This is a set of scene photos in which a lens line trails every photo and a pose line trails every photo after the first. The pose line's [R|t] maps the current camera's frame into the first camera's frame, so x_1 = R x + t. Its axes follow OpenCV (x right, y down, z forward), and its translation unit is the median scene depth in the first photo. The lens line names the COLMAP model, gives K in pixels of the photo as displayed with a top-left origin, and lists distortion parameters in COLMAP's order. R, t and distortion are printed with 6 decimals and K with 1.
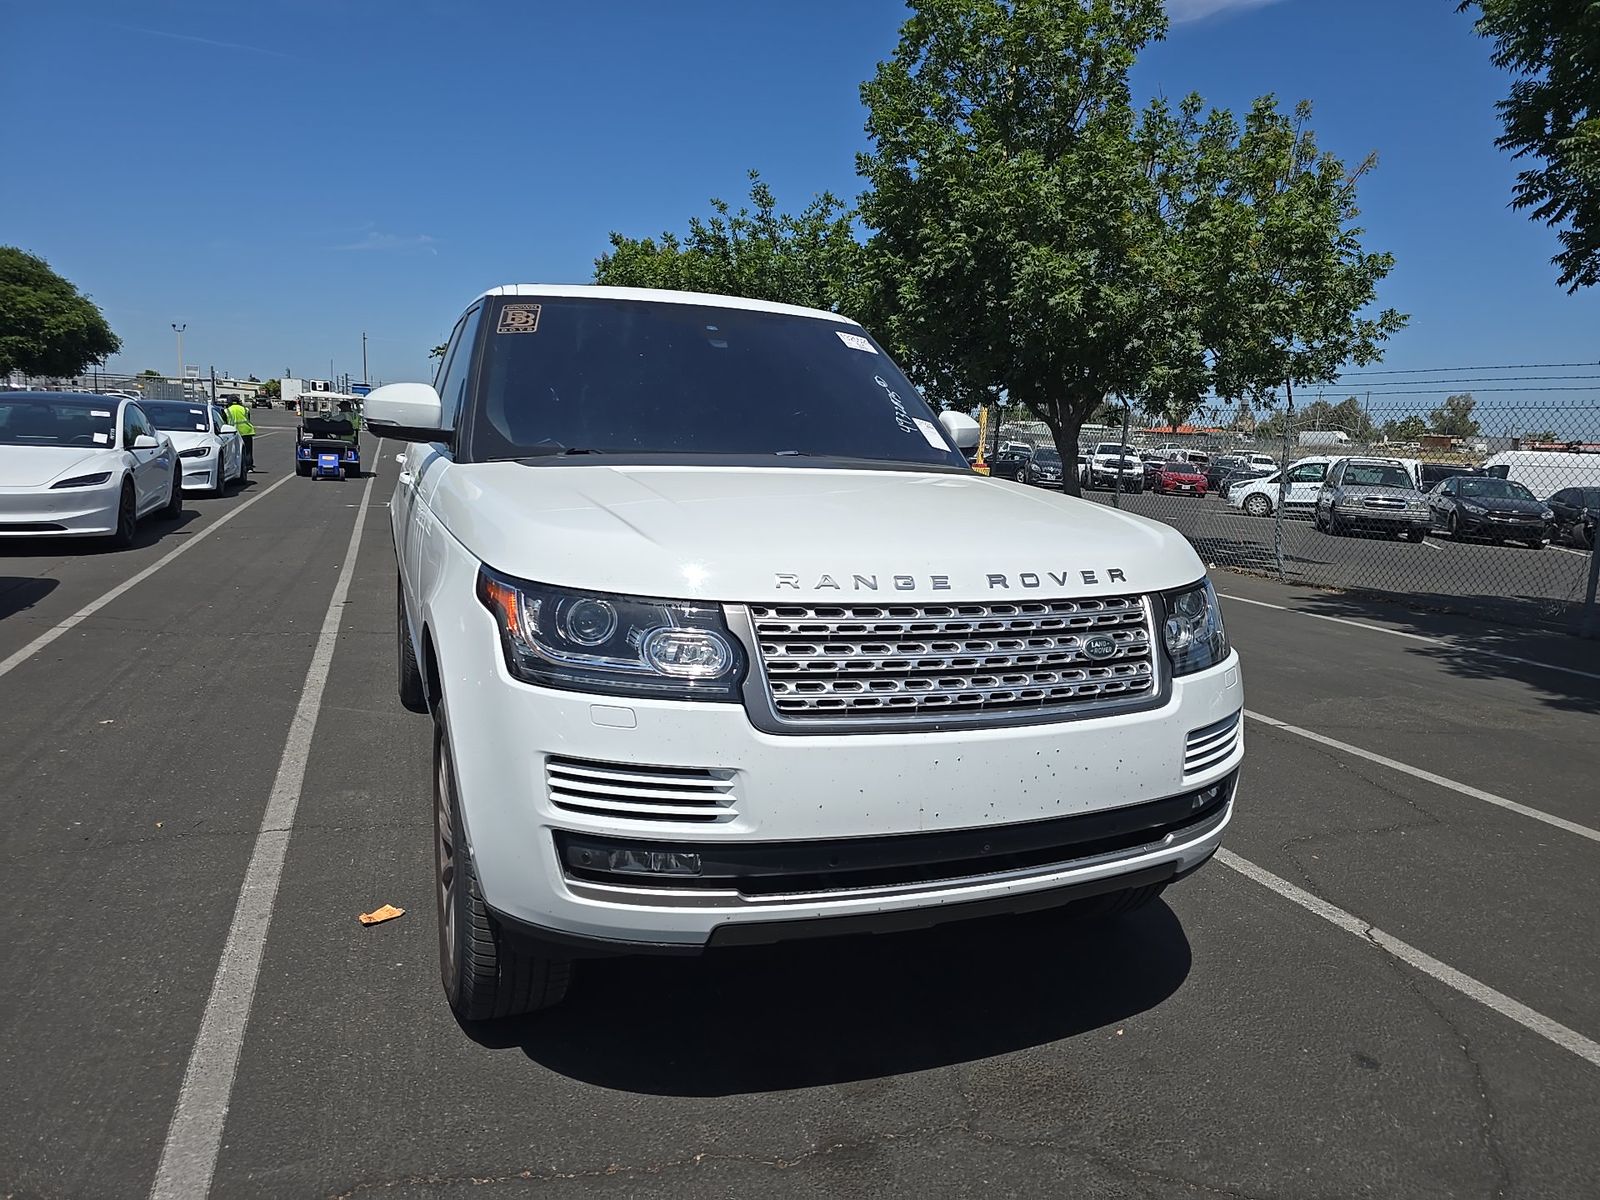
lens RADIAL K [[1056.5, 0, 800.0], [0, 1056.5, 600.0], [0, 0, 1]] dist [0.042085, -0.037887]
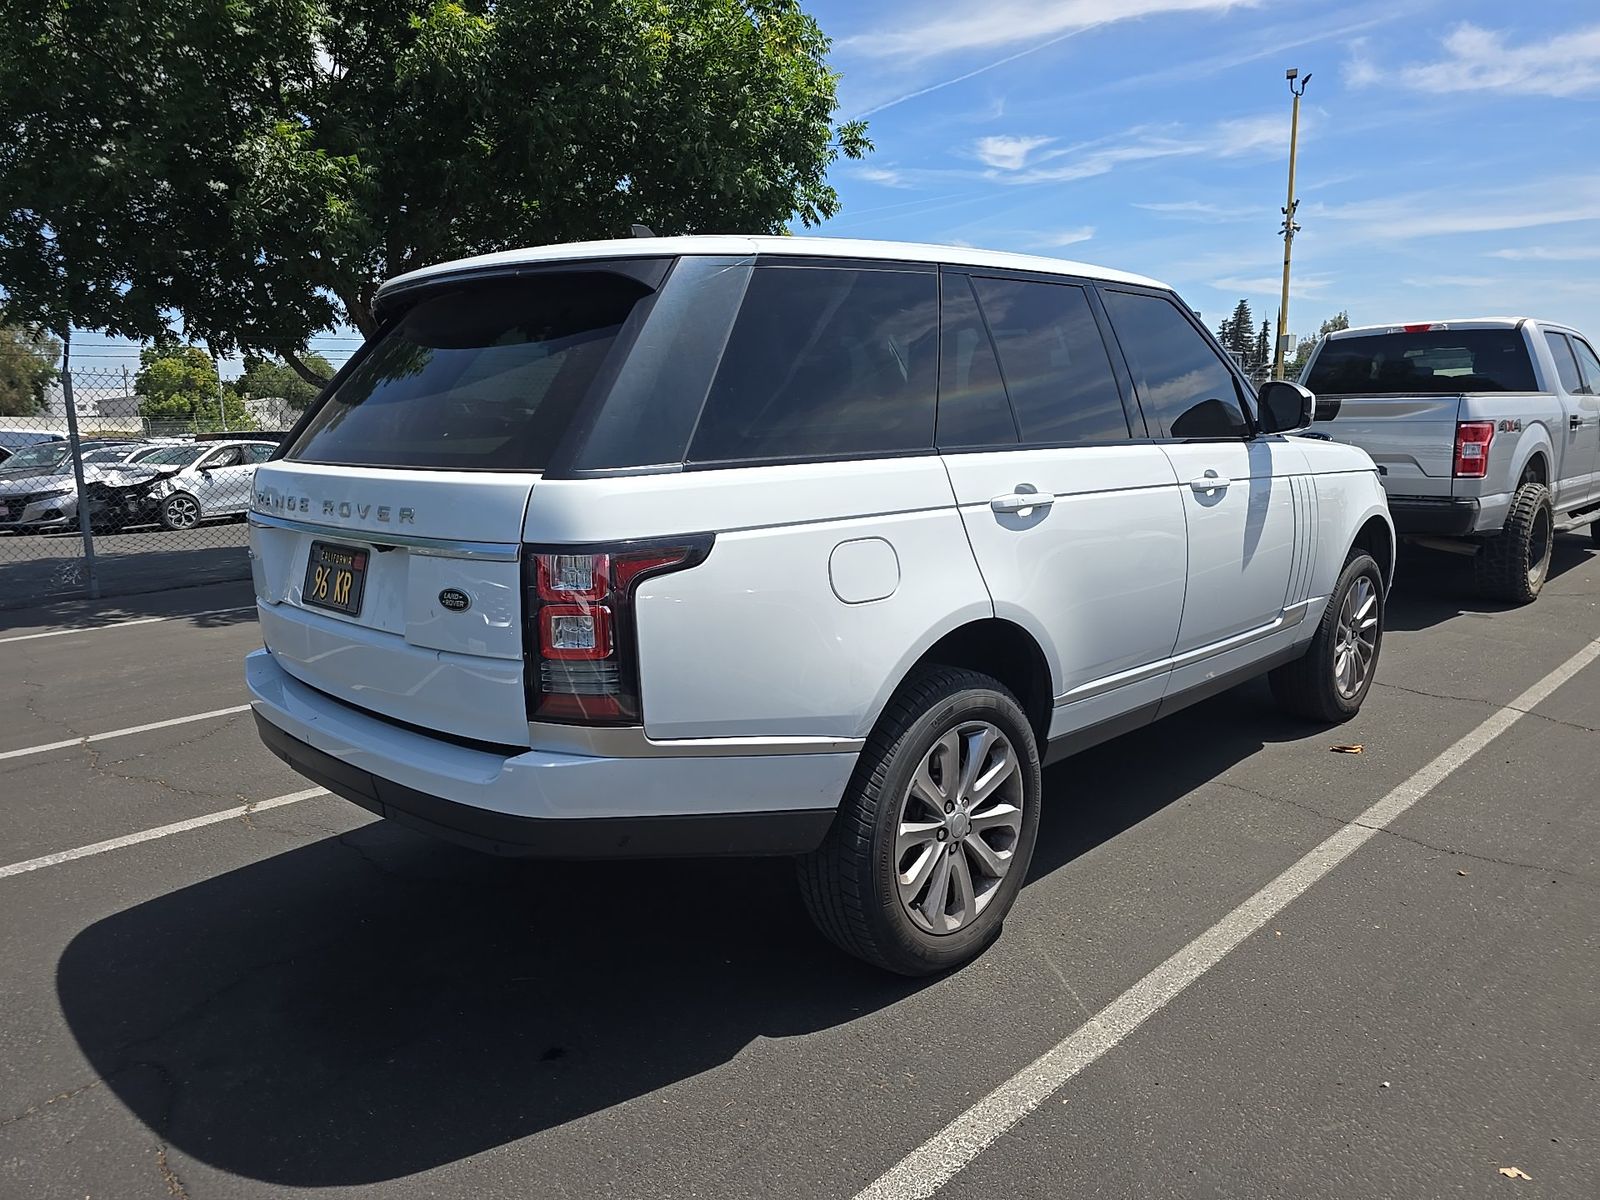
lens RADIAL K [[1056.5, 0, 800.0], [0, 1056.5, 600.0], [0, 0, 1]] dist [0.042085, -0.037887]
pose [[-0.399362, -0.182576, 0.898430, -0.329613], [0.129841, 0.958828, 0.252566, -0.090711], [-0.907552, 0.217518, -0.359214, 0.517330]]
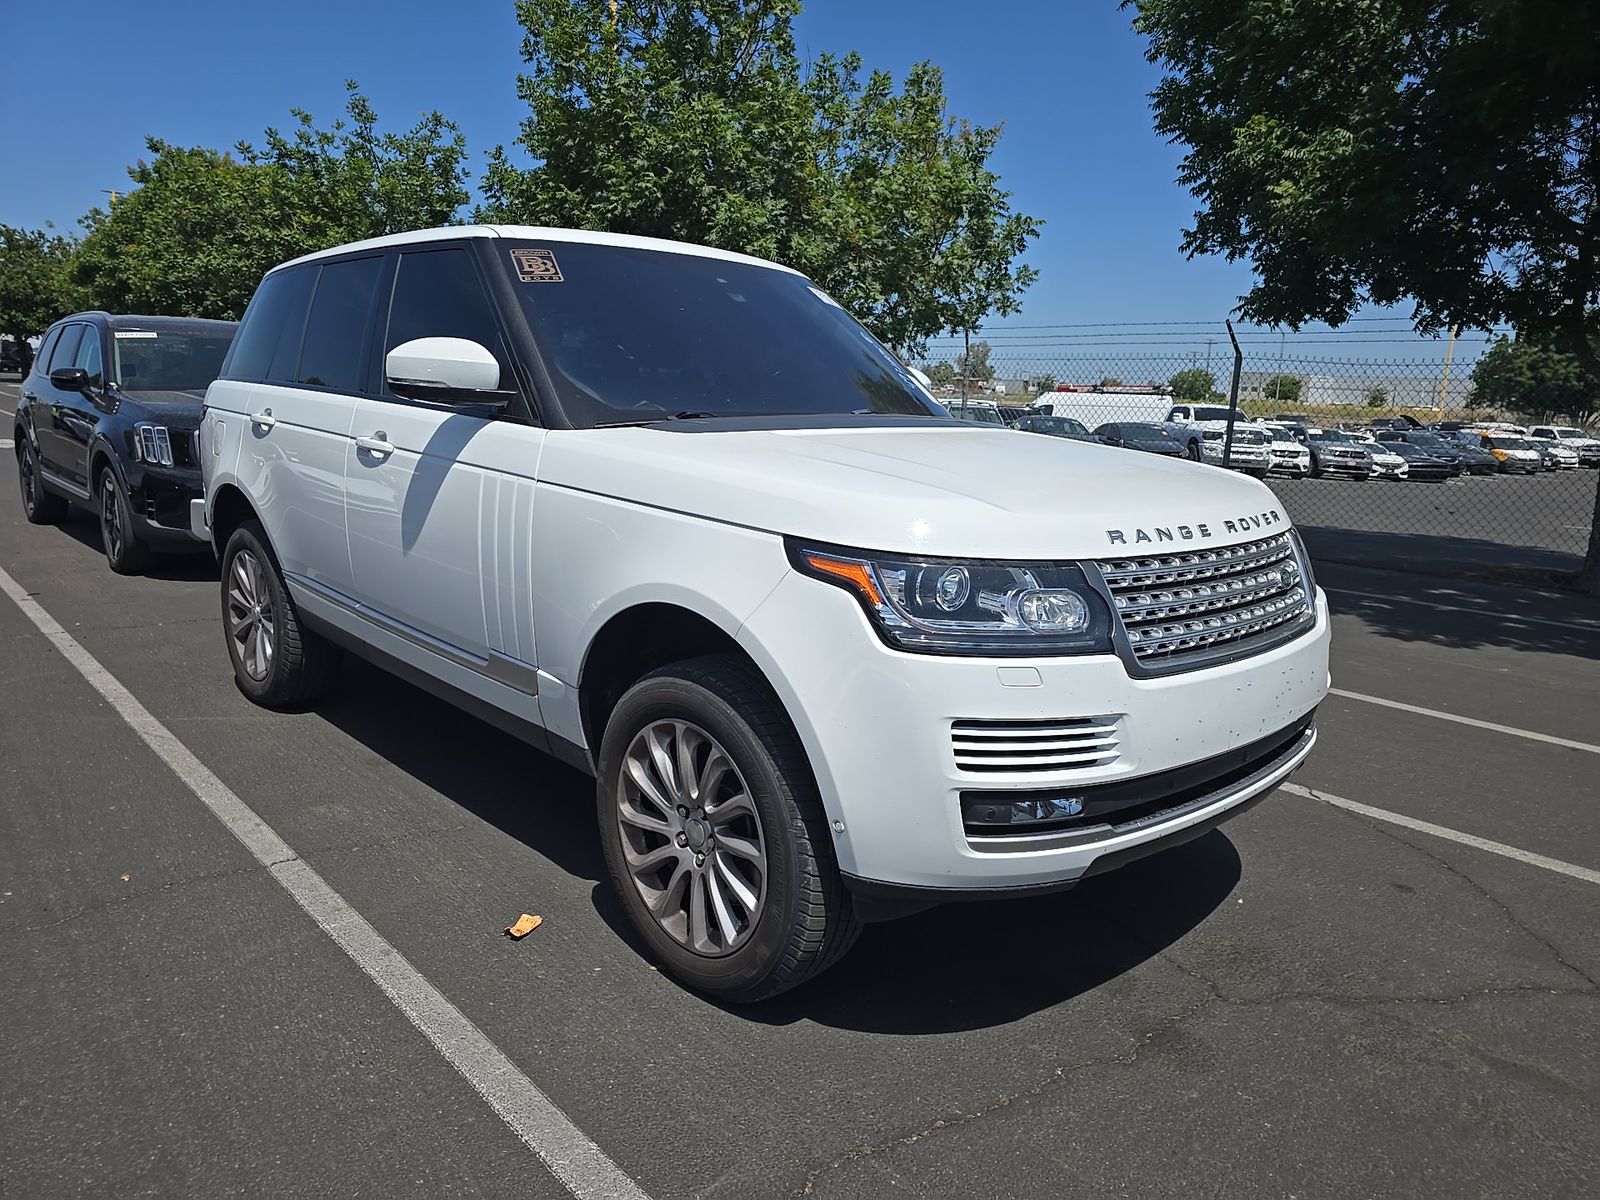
lens RADIAL K [[1063.8, 0, 800.0], [0, 1063.8, 600.0], [0, 0, 1]] dist [0.038362, -0.039513]
pose [[0.931395, -0.077832, 0.355591, -0.113165], [0.059340, 0.996271, 0.062636, -0.006574], [-0.359140, -0.037238, 0.932540, 0.015392]]
